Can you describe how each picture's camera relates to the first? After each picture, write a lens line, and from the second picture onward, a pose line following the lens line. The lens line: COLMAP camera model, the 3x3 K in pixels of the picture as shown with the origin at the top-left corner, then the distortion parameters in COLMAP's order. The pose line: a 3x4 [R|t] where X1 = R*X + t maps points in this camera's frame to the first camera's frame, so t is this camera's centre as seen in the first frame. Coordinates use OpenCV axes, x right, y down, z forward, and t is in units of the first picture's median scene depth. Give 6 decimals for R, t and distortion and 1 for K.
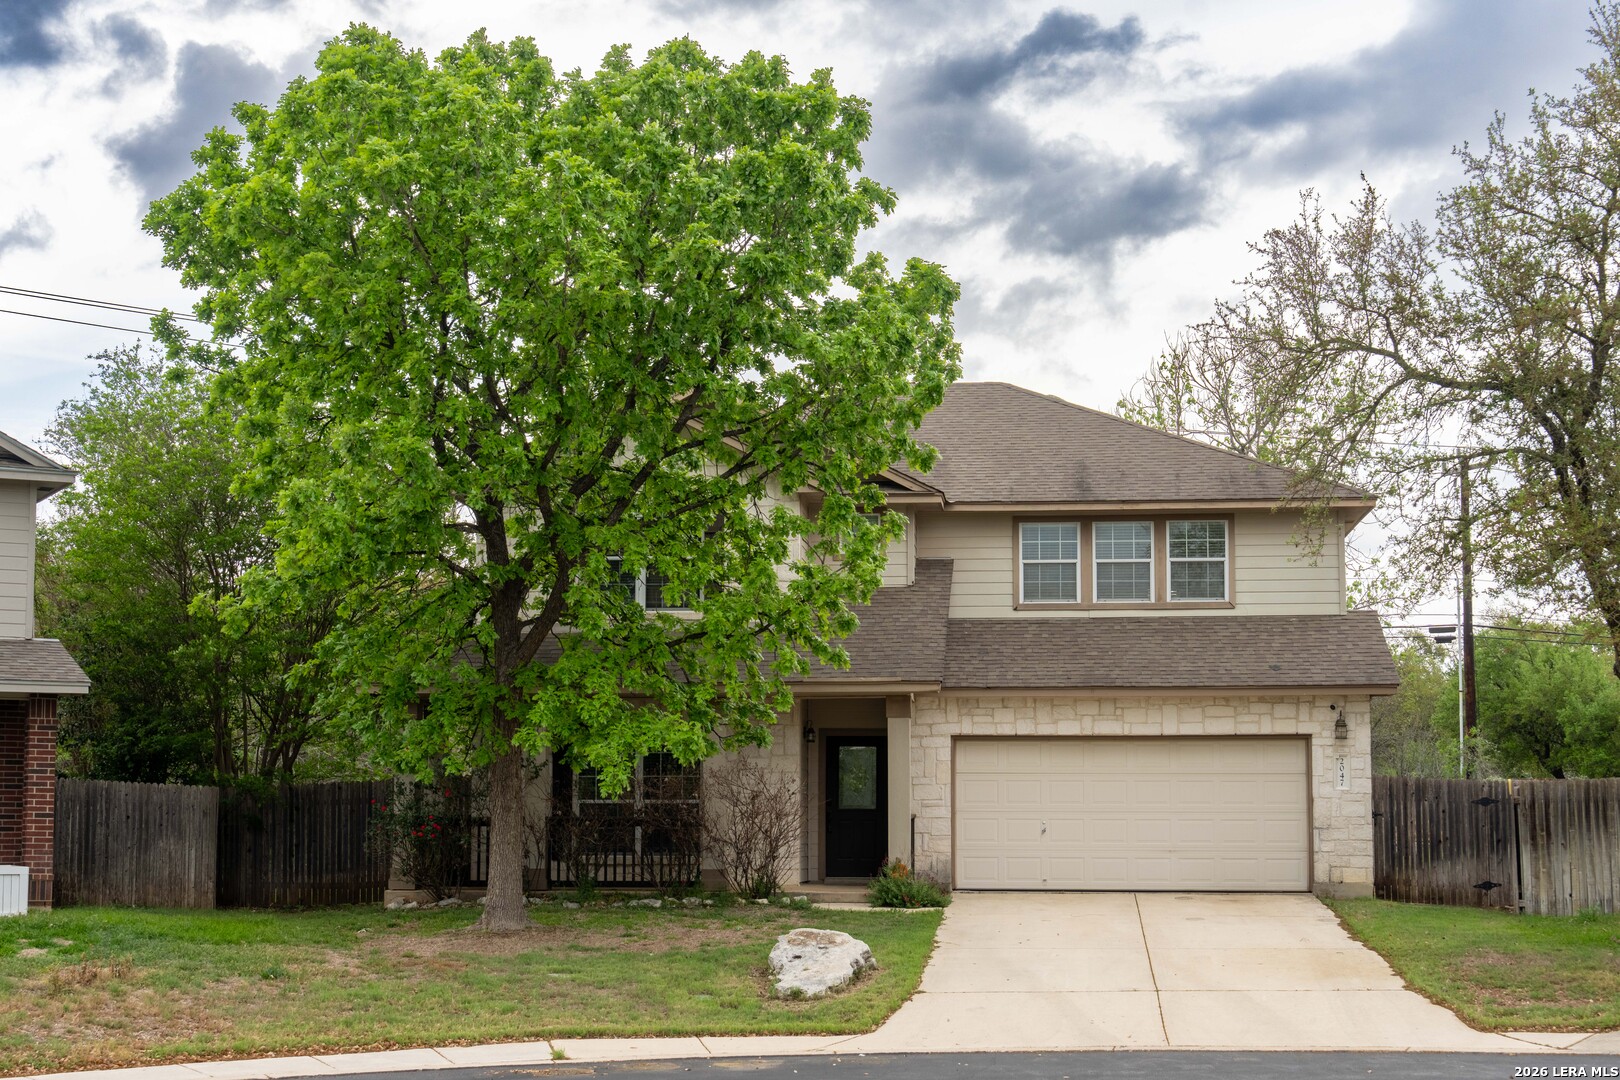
lens RADIAL K [[2276.0, 0, 809.5], [0, 2276.0, 540.1], [0, 0, 1]] dist [-0.015243, 0.000000]
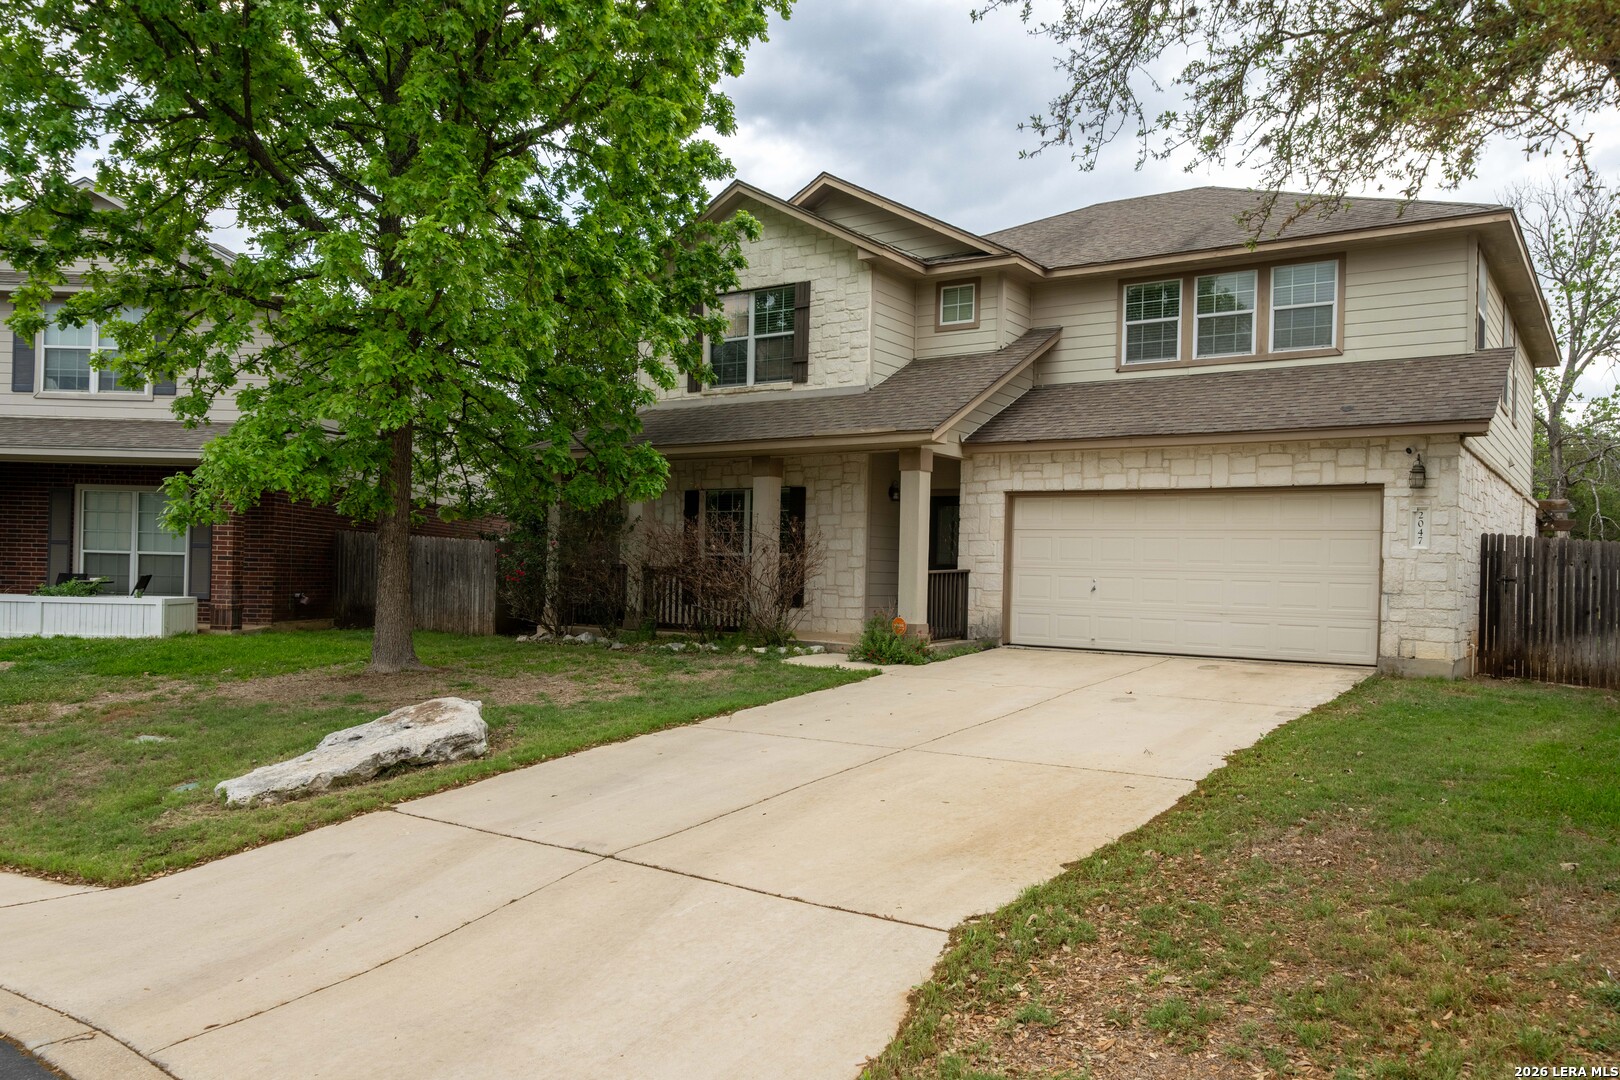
lens RADIAL K [[1222.2, 0, 811.3], [0, 1222.2, 545.9], [0, 0, 1]] dist [-0.004022, -0.000063]
pose [[0.906629, 0.008759, -0.421838, 0.210759], [0.032463, 0.995373, 0.090439, 0.057931], [0.420679, -0.095688, 0.902149, 0.476661]]
